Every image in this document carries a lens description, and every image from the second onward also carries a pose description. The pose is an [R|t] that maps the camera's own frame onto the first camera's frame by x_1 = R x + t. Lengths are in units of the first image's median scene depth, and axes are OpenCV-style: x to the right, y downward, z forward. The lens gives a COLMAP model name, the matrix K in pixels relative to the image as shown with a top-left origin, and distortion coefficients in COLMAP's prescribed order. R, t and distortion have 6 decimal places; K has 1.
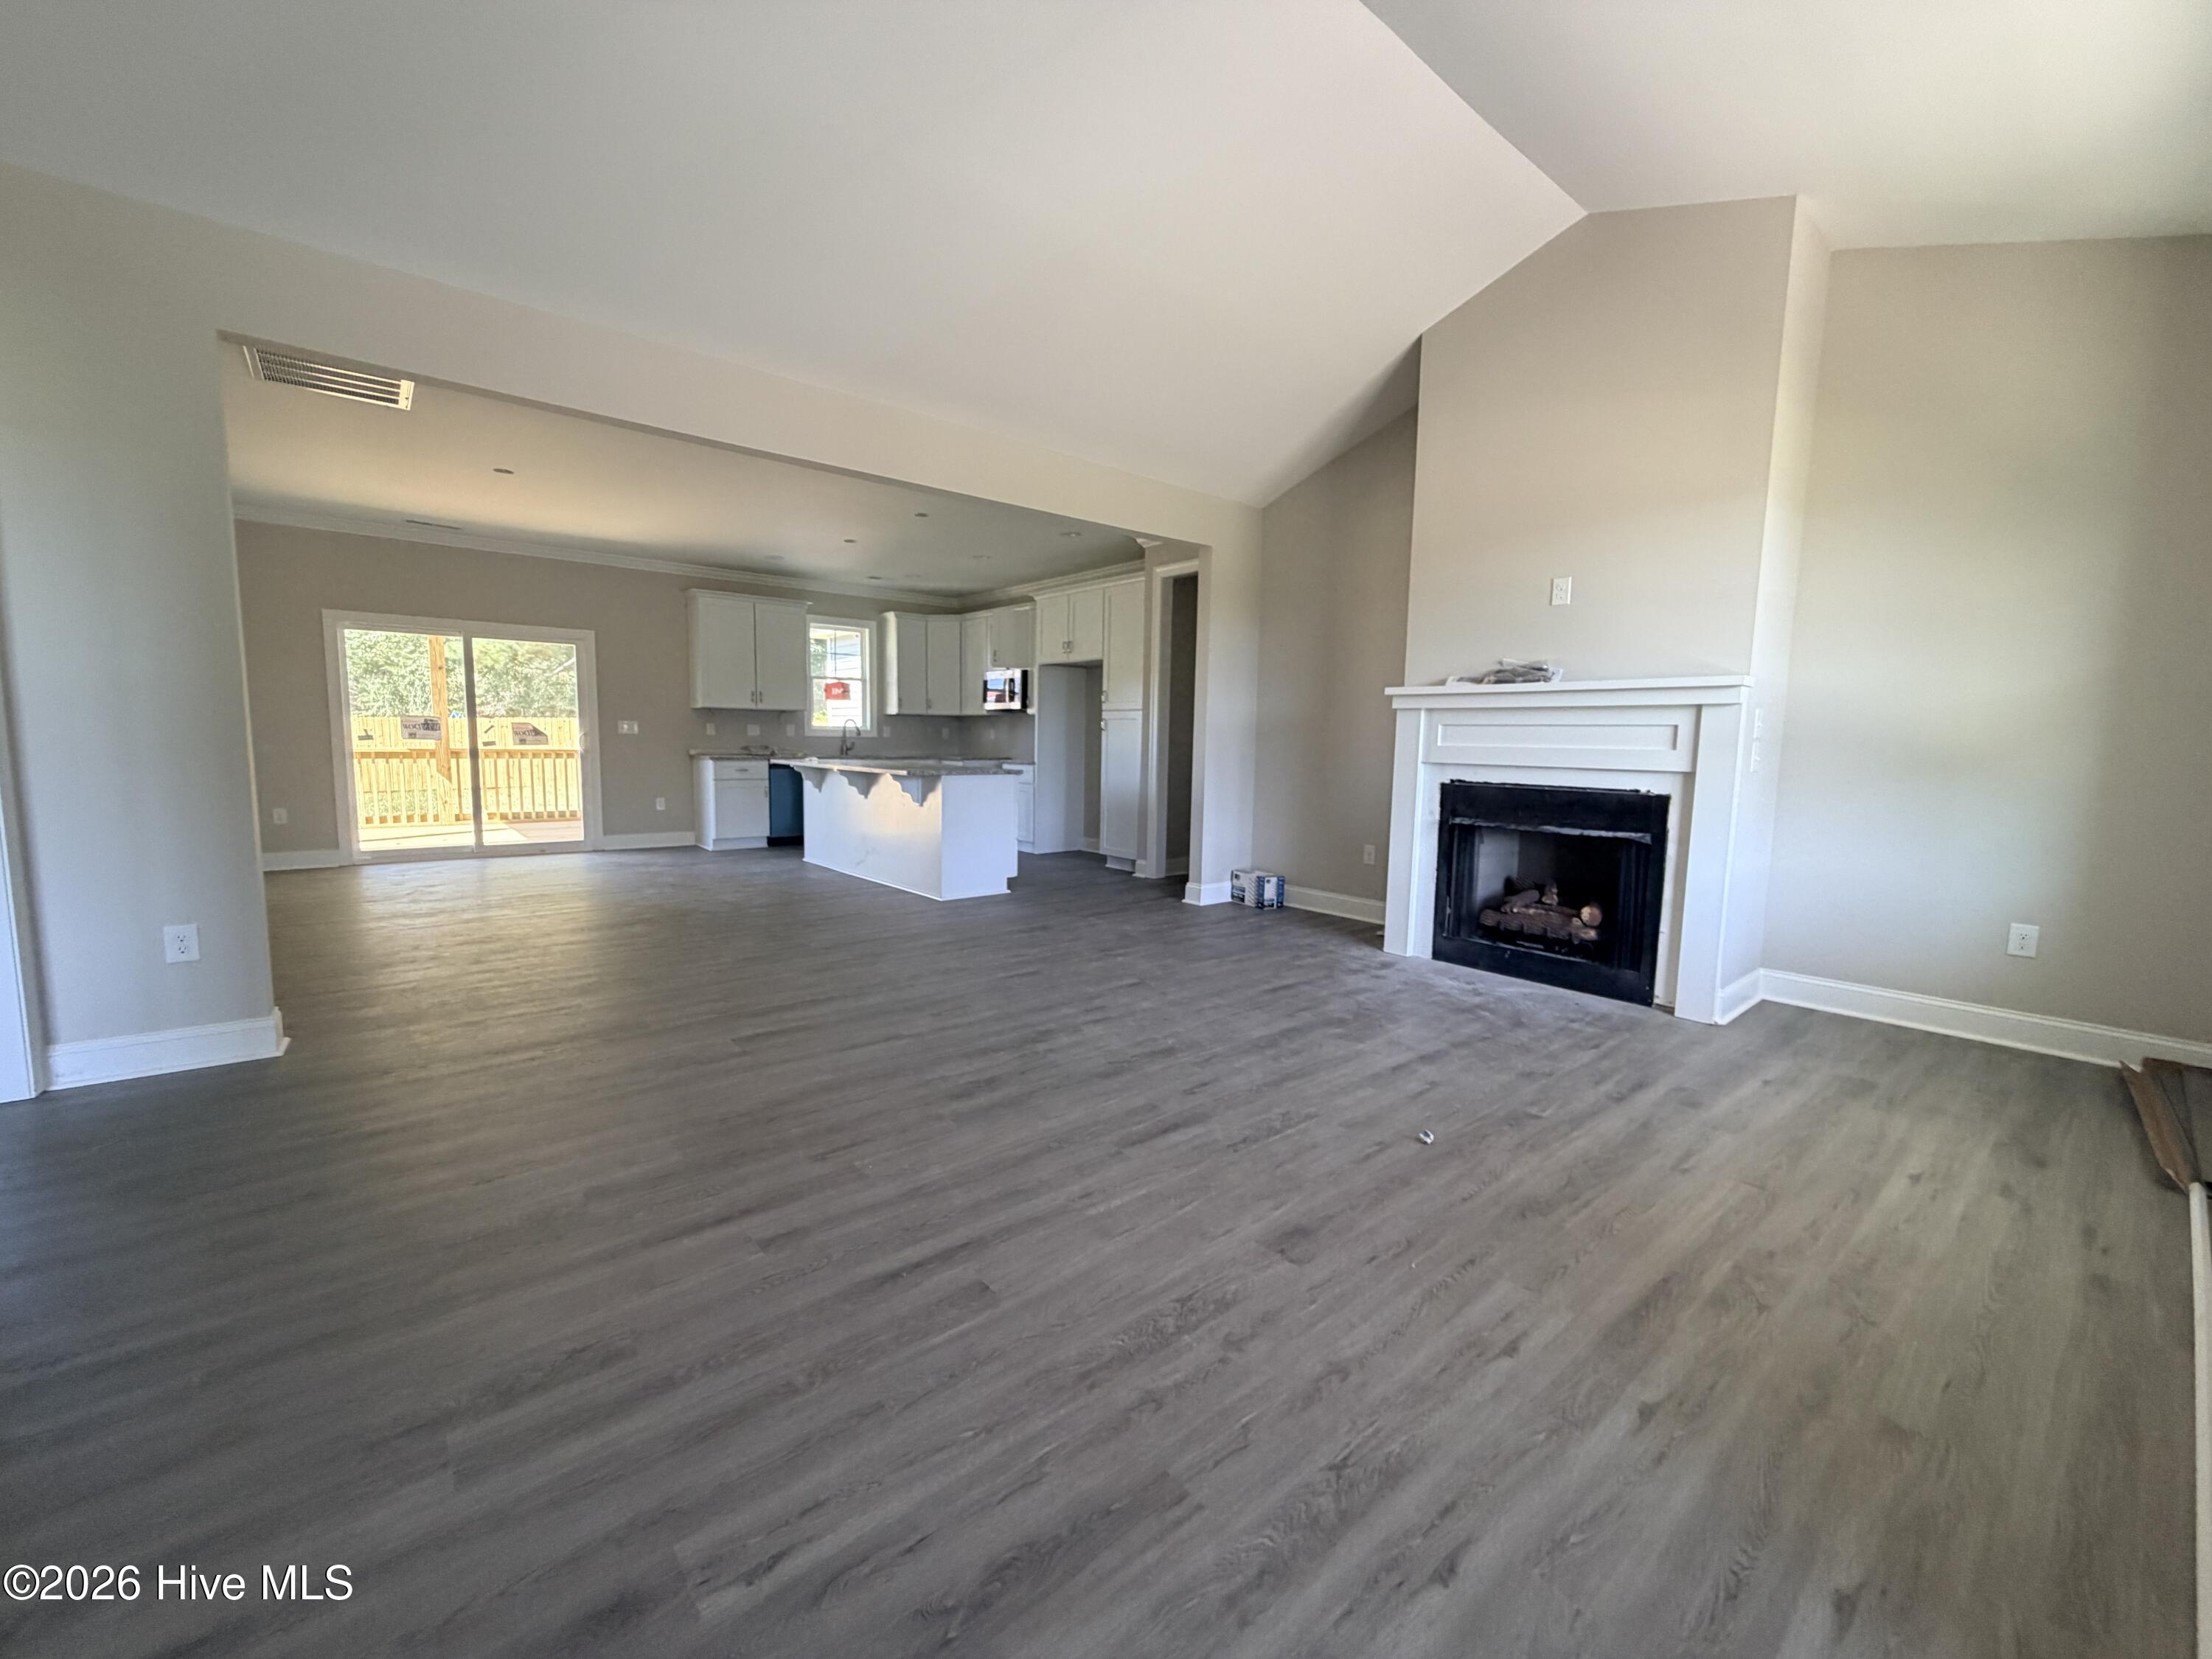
lens RADIAL K [[882.7, 0, 1101.8], [0, 882.7, 823.9], [0, 0, 1]] dist [0.003647, 0.000239]
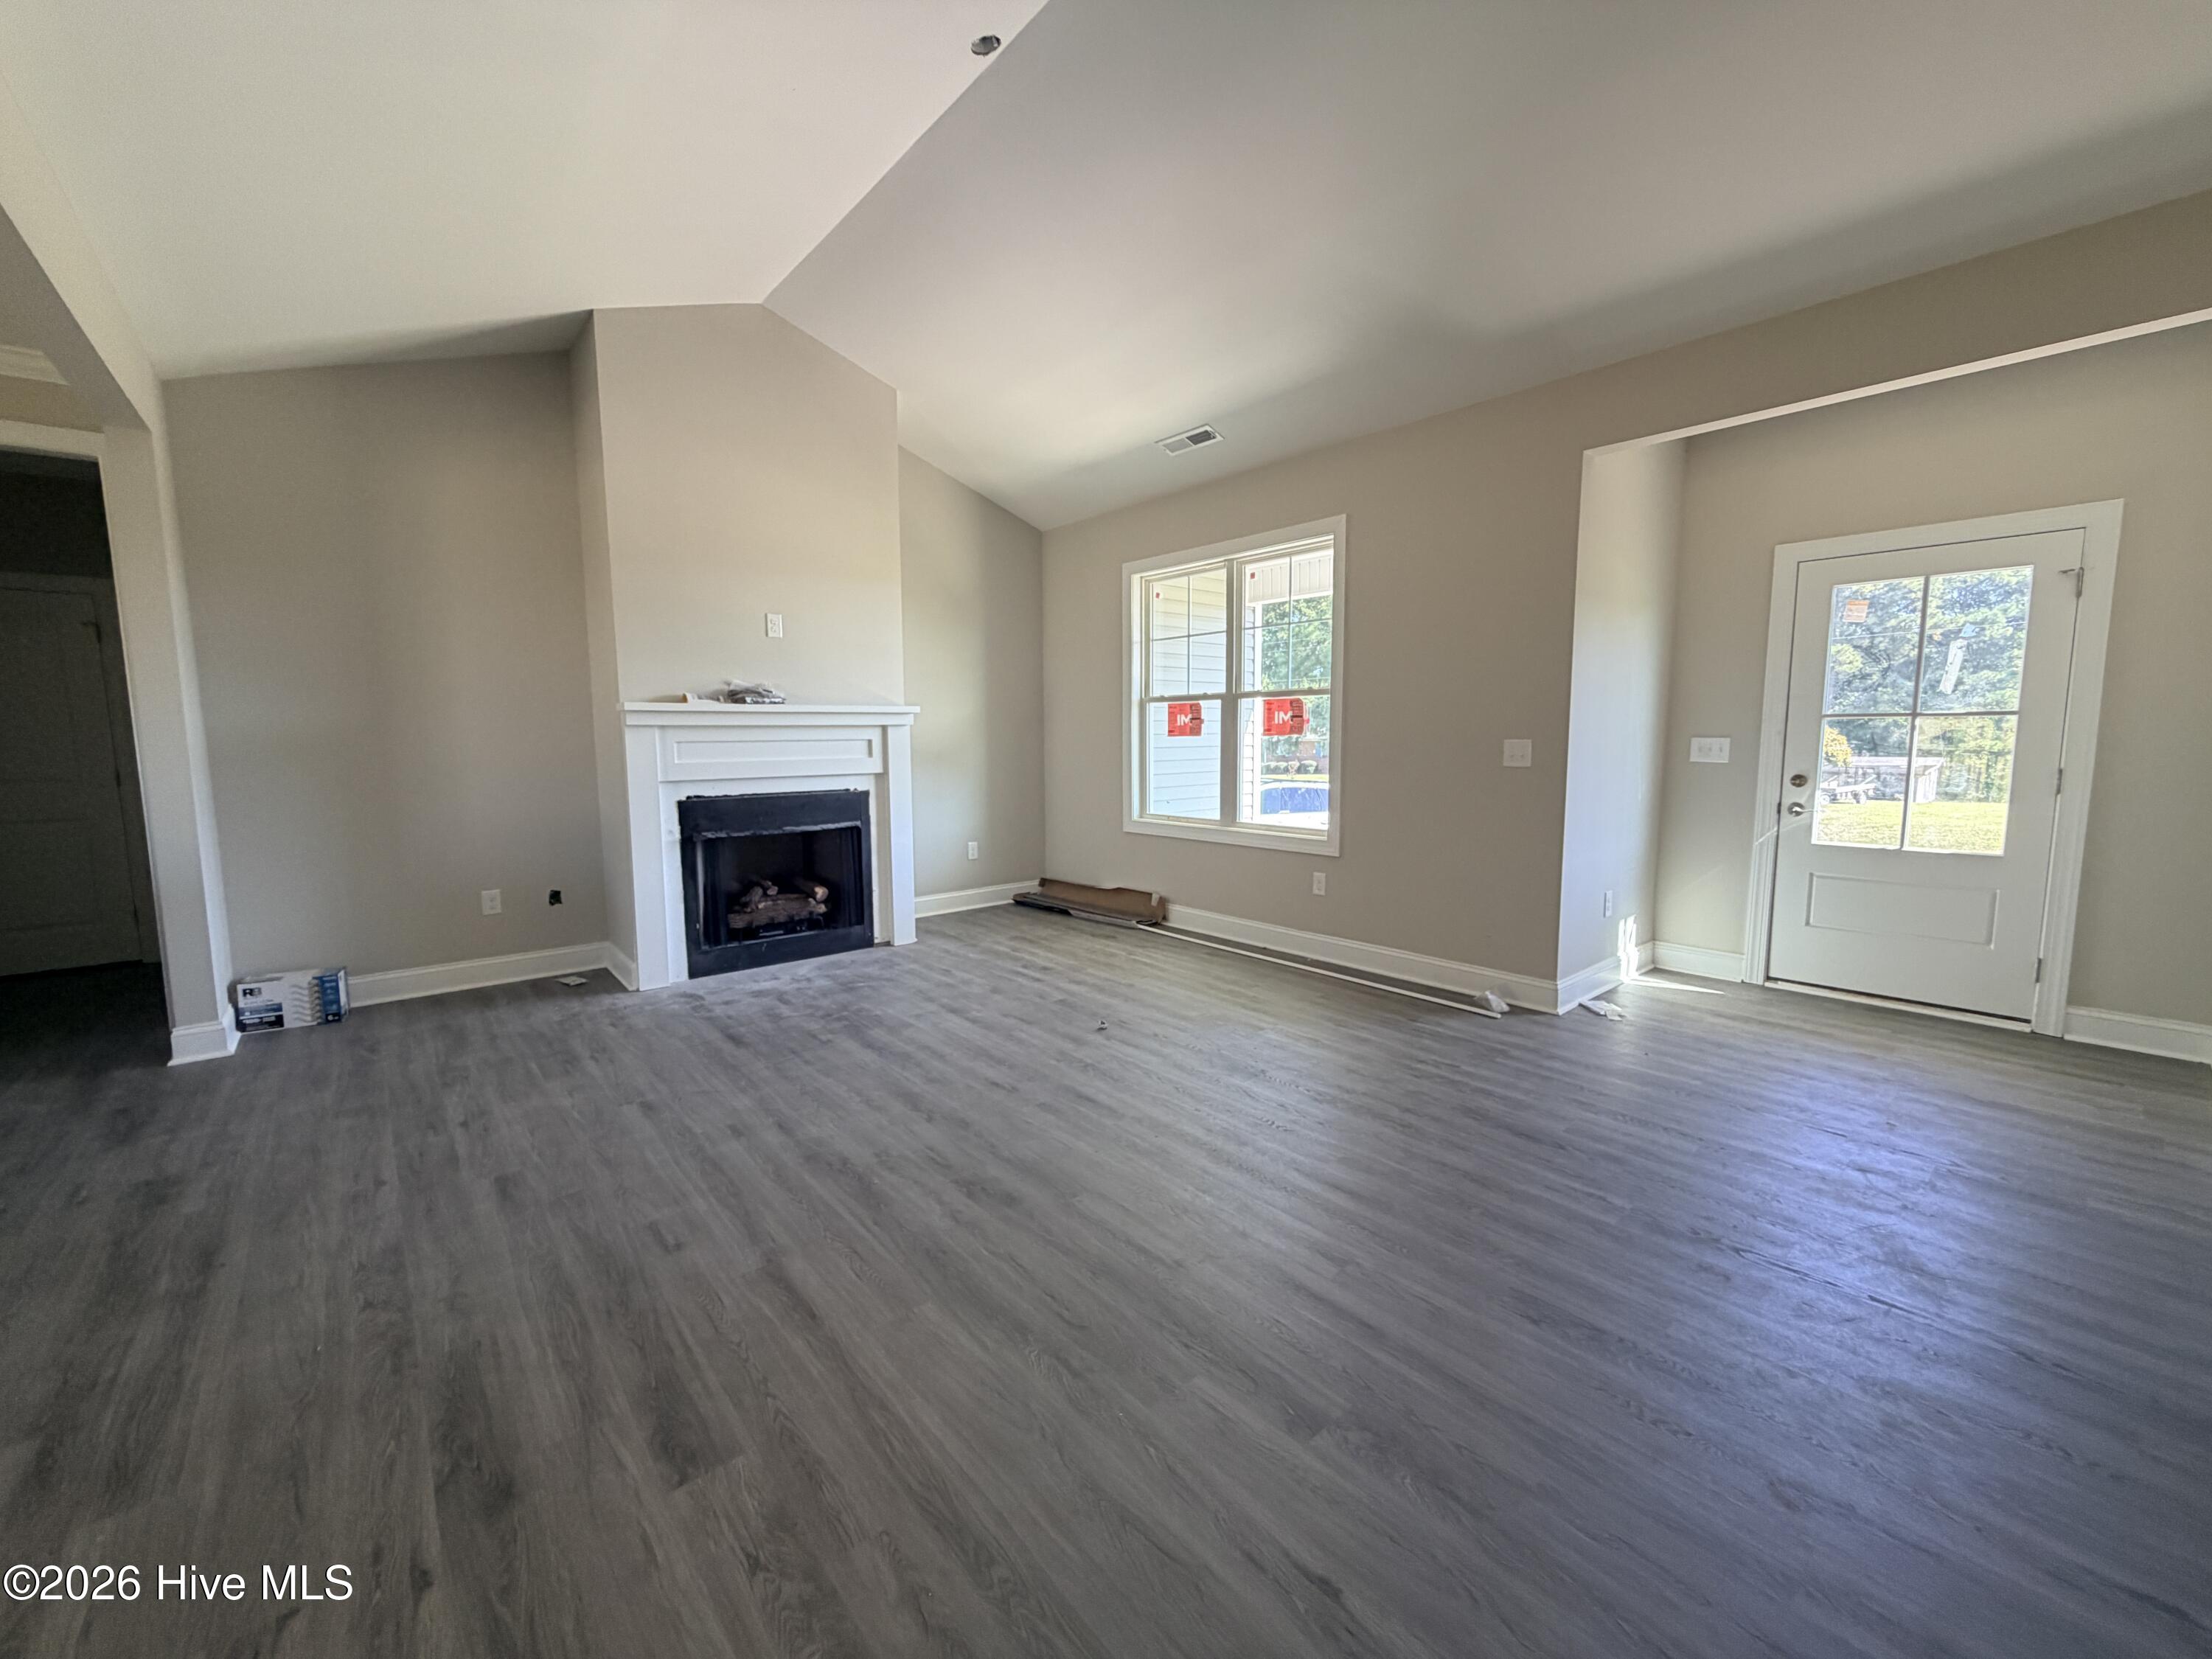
lens RADIAL K [[882.7, 0, 1092.1], [0, 882.7, 831.7], [0, 0, 1]] dist [0.003647, 0.000239]
pose [[-0.002731, -0.130156, 0.991490, -0.707161], [0.104617, 0.986015, 0.129726, -0.109079], [-0.994509, 0.104081, 0.010924, 0.635346]]
